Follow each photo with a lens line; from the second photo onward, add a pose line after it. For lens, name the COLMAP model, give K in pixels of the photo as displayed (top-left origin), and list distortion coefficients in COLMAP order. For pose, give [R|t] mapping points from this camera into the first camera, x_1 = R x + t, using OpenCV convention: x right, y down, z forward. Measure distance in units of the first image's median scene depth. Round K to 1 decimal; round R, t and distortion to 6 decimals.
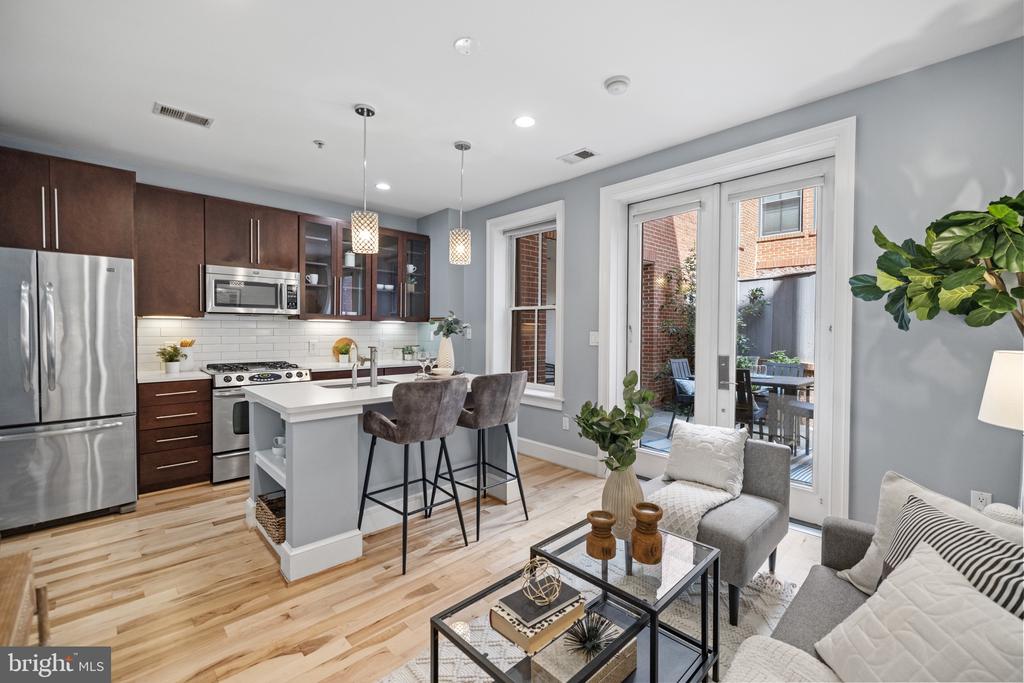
lens RADIAL K [[423.7, 0, 512.0], [0, 423.7, 341.5], [0, 0, 1]] dist [-0.000502, -0.000052]
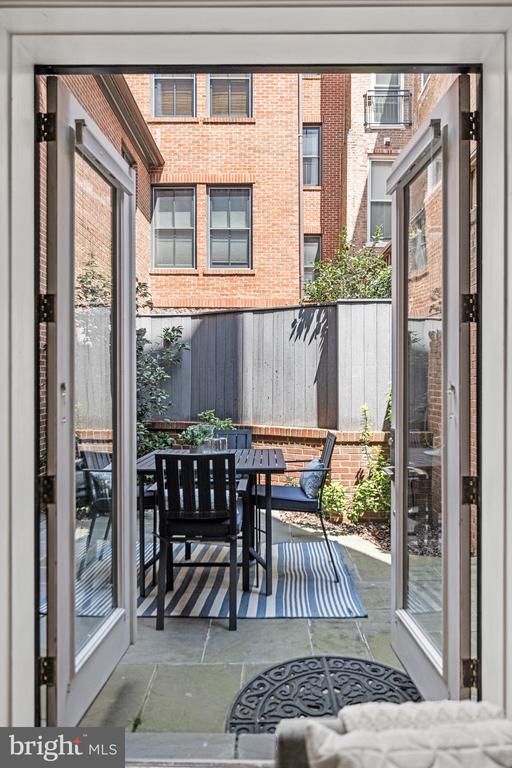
lens RADIAL K [[506.1, 0, 256.0], [0, 506.1, 384.0], [0, 0, 1]] dist [-0.001023, -0.001366]
pose [[0.701730, -0.001207, 0.712442, 0.038632], [0.016894, 0.999746, -0.014947, -0.007819], [-0.712242, 0.022525, 0.701572, 0.226193]]
